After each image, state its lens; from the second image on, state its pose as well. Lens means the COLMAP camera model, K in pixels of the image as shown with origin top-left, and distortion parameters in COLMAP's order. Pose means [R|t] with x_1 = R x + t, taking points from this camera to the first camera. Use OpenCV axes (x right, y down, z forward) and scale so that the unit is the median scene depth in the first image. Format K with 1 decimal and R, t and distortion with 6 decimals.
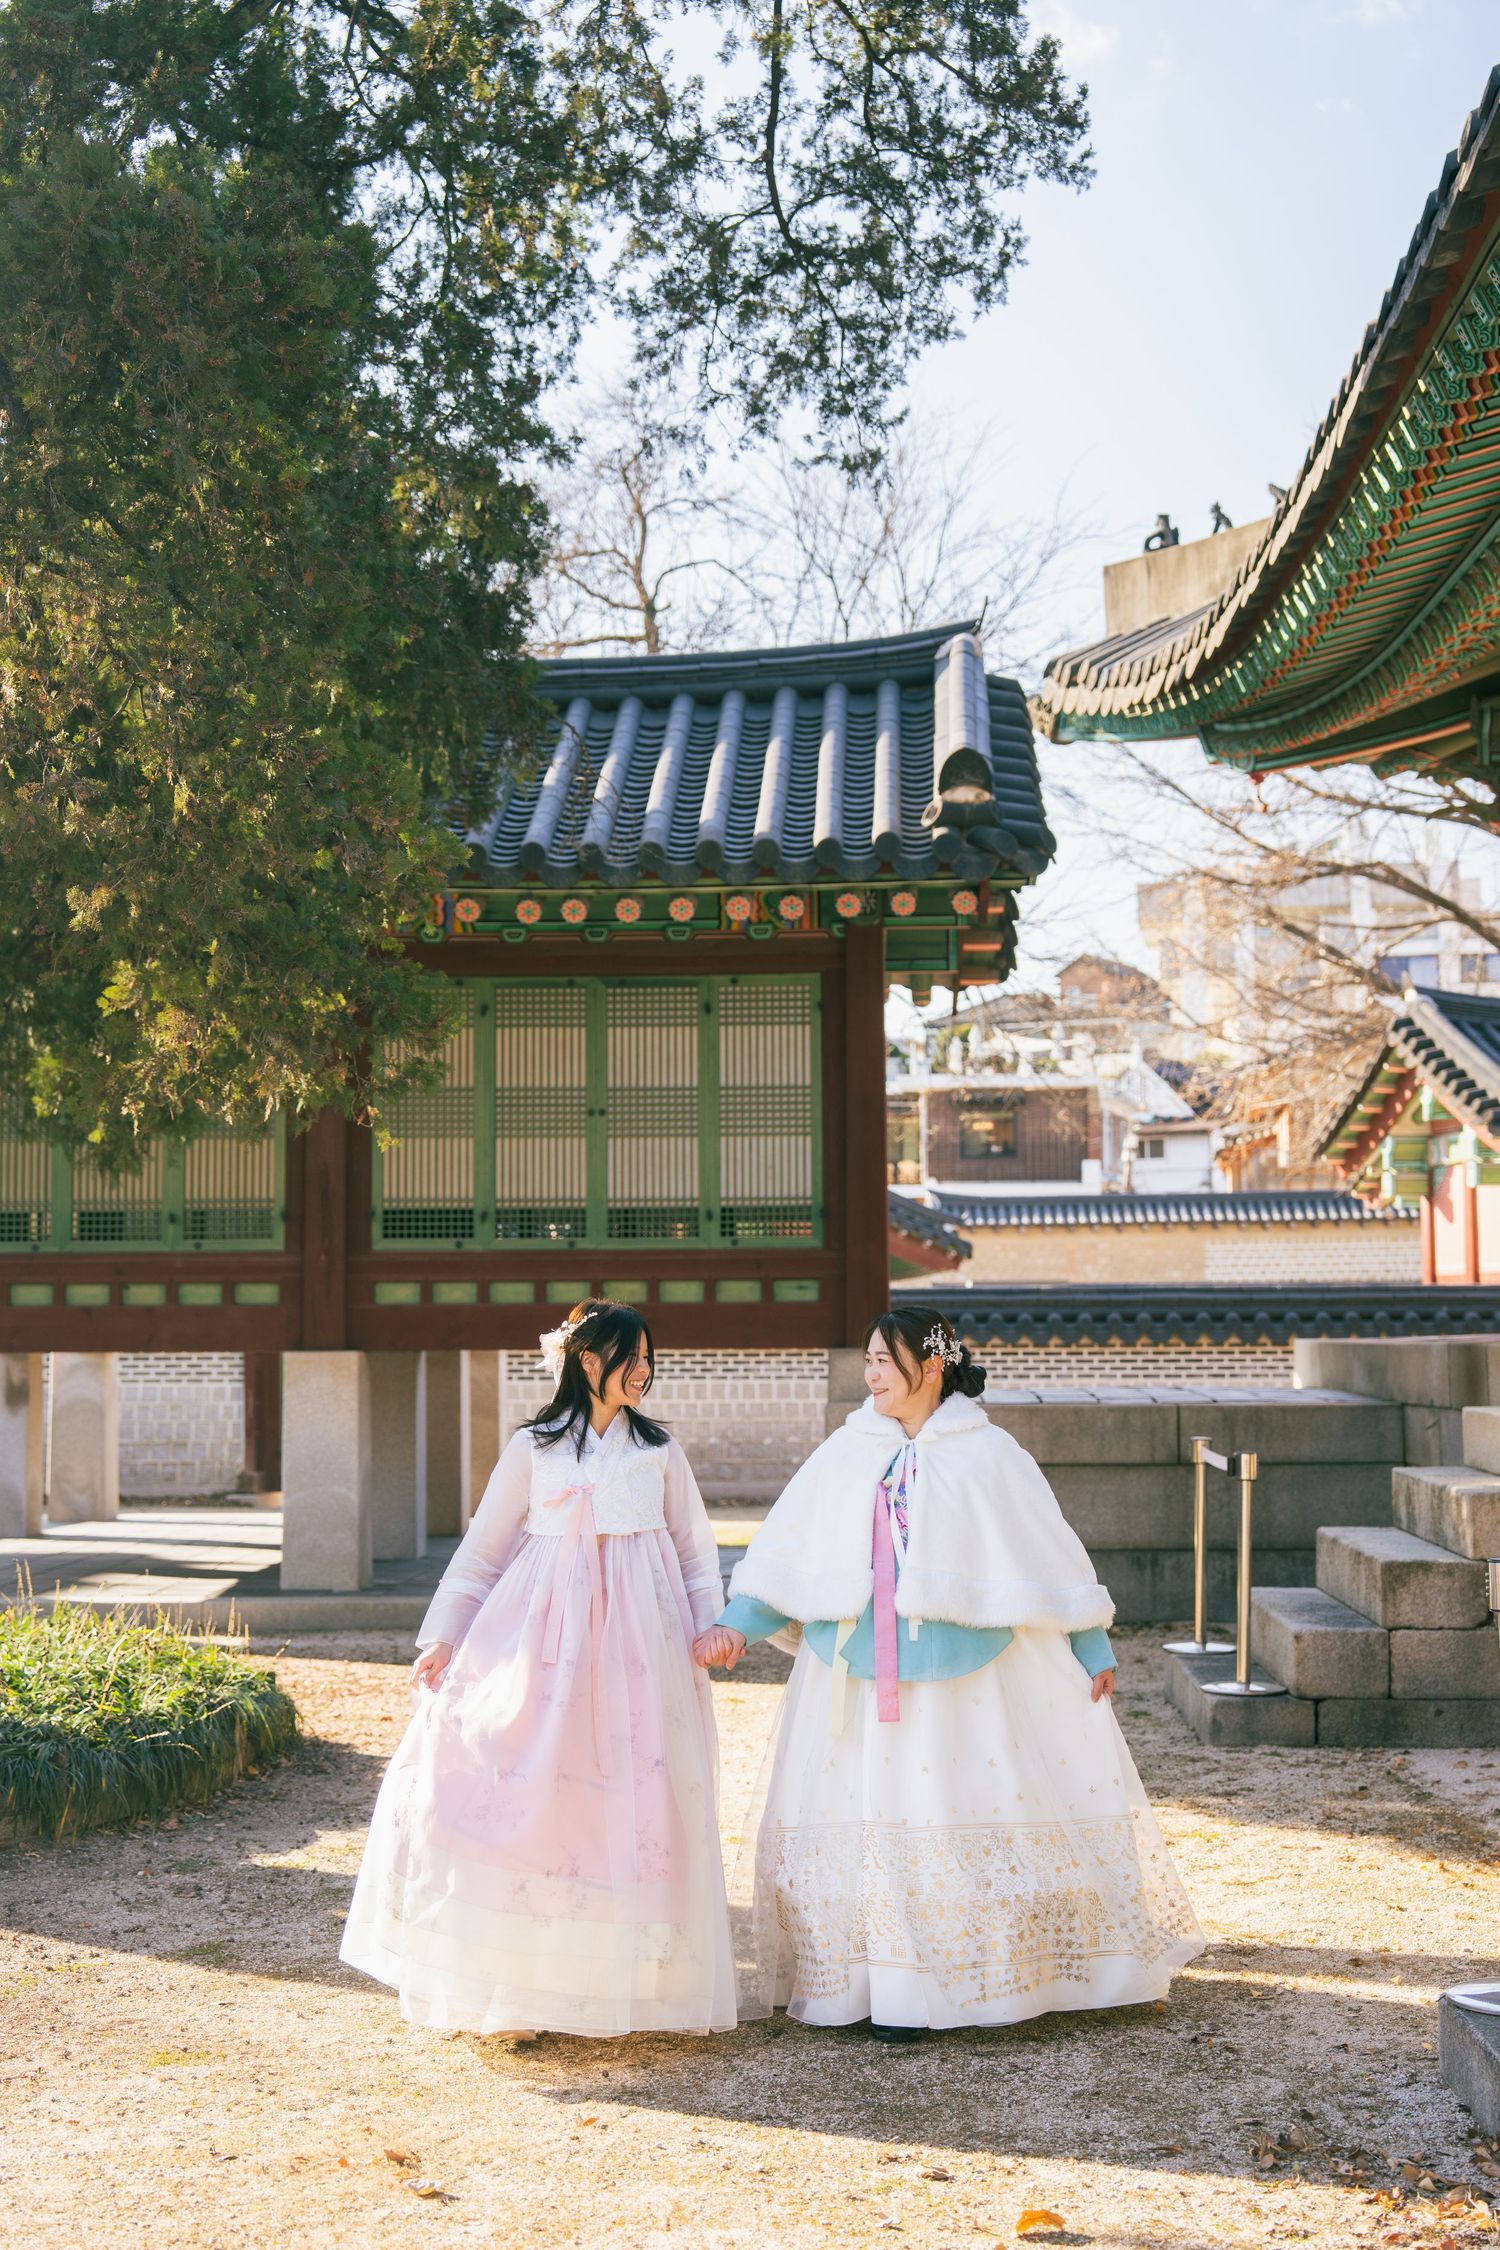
lens RADIAL K [[2952.7, 0, 753.6], [0, 2952.7, 1102.7], [0, 0, 1]] dist [0.015347, 0.000000]
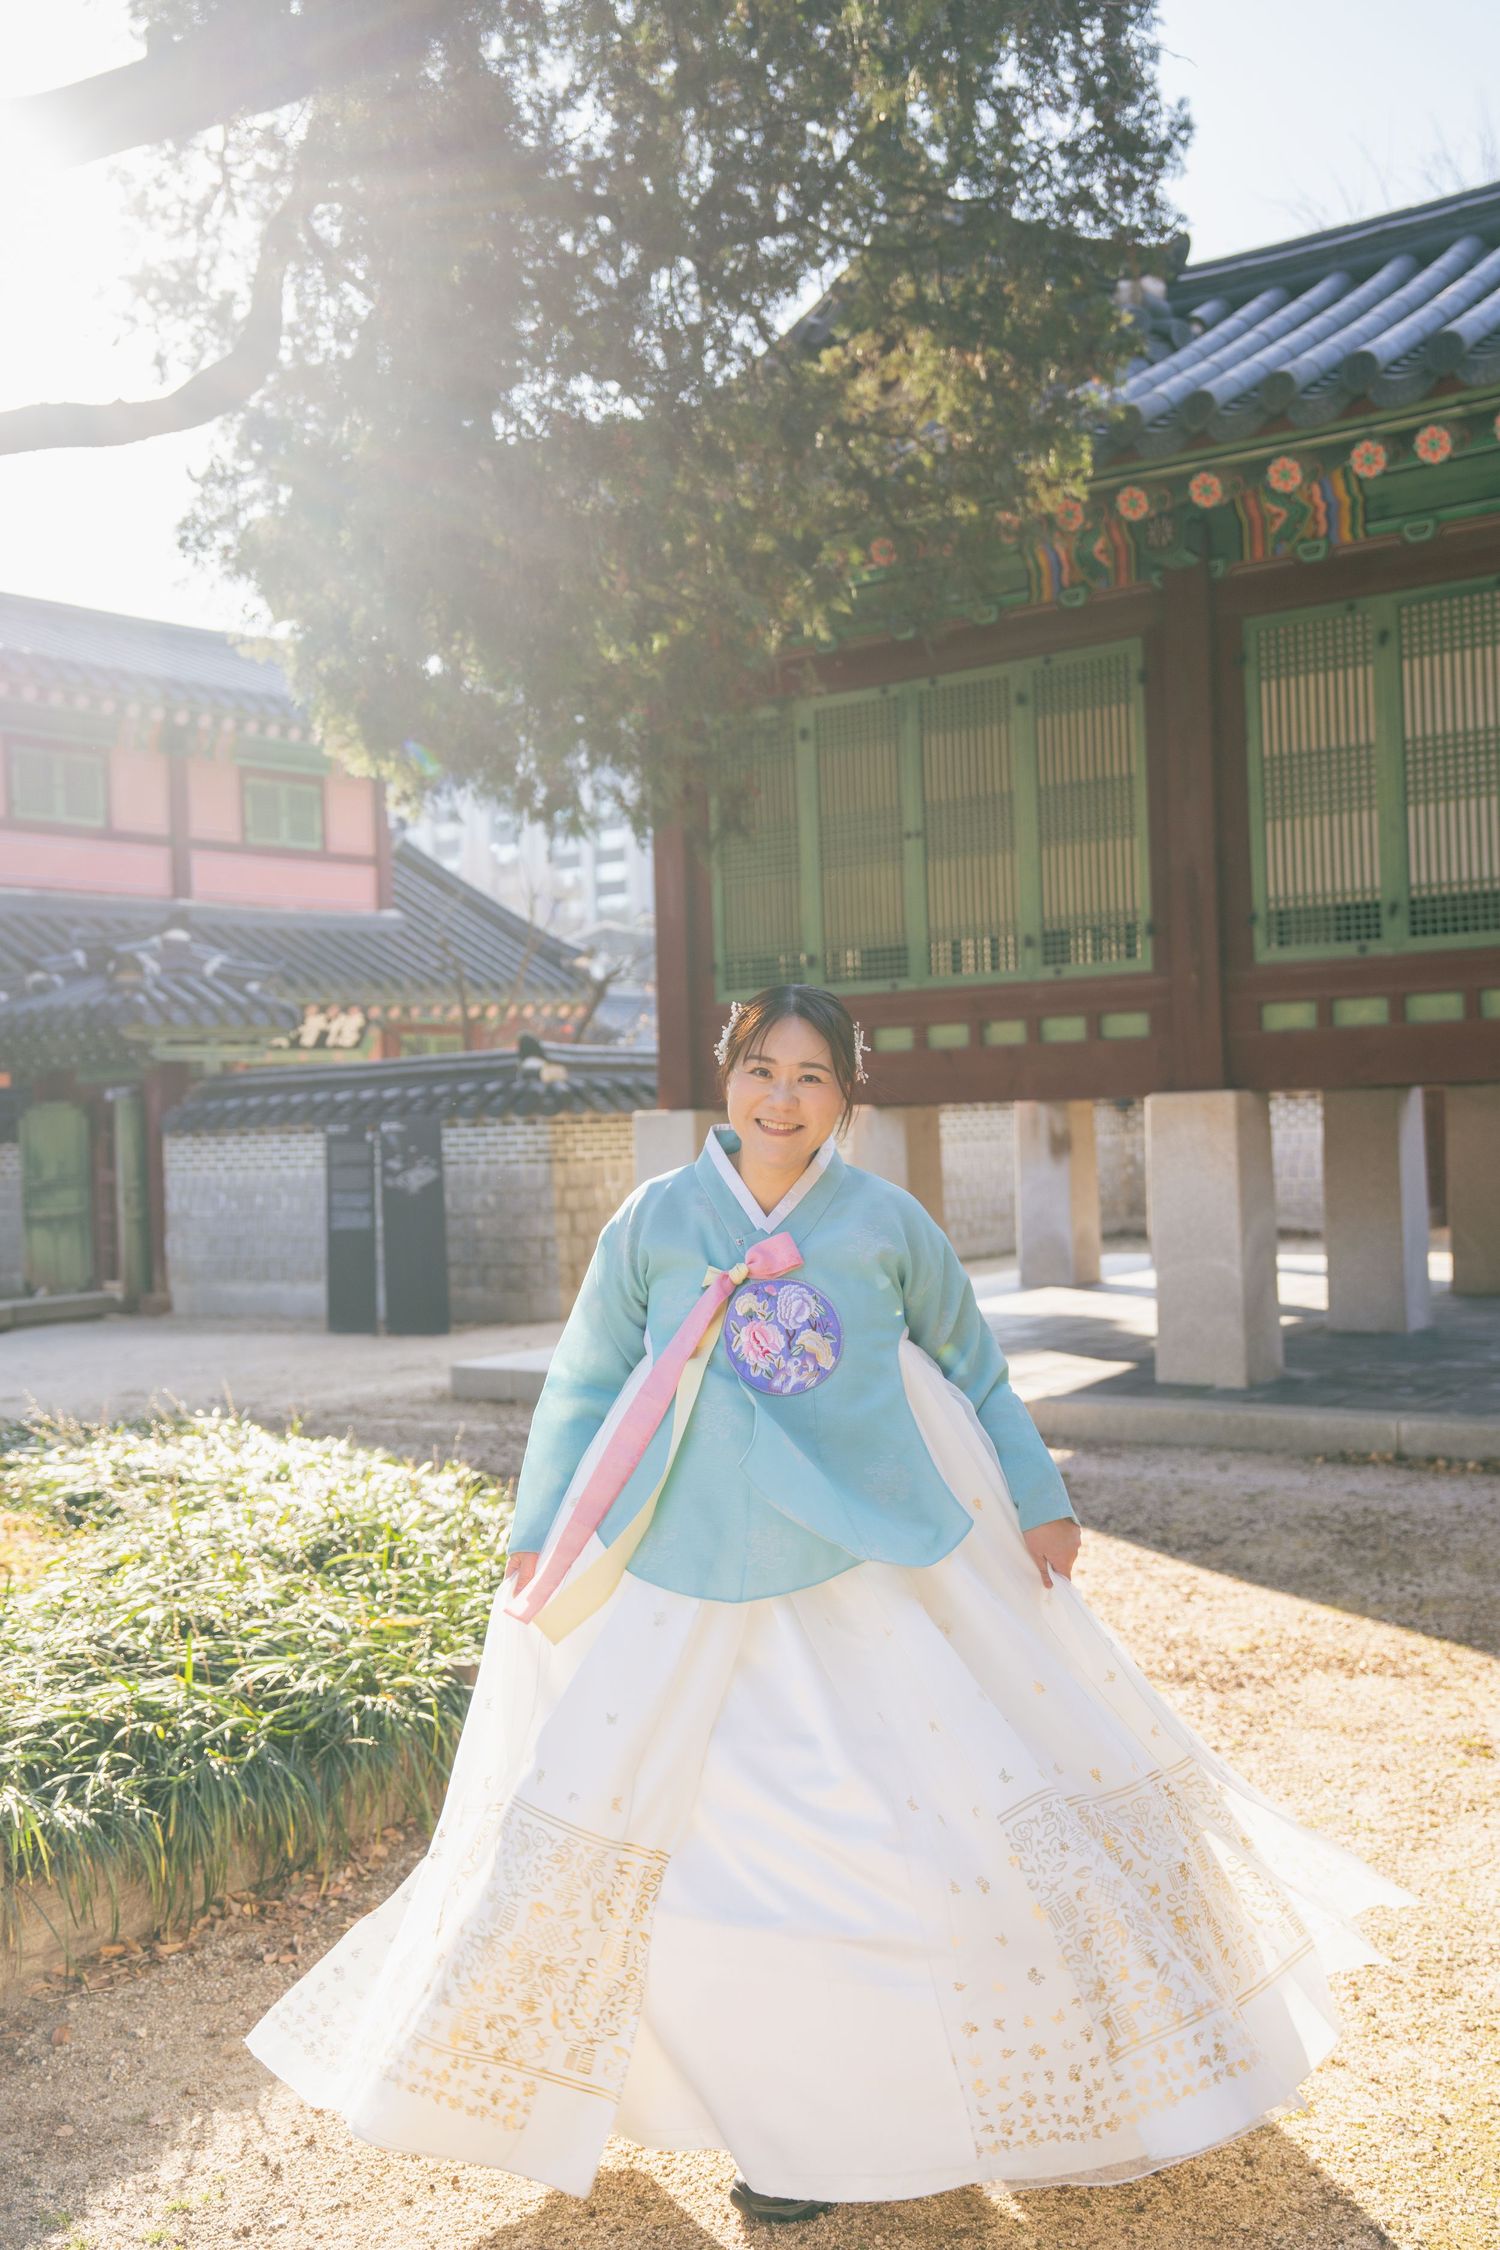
lens RADIAL K [[2040.4, 0, 752.1], [0, 2040.4, 1125.4], [0, 0, 1]] dist [-0.020718, 0.004931]
pose [[0.829057, -0.021554, -0.558748, 0.063740], [0.075354, 0.994448, 0.073446, 0.042883], [0.554063, -0.102995, 0.826079, 0.468964]]
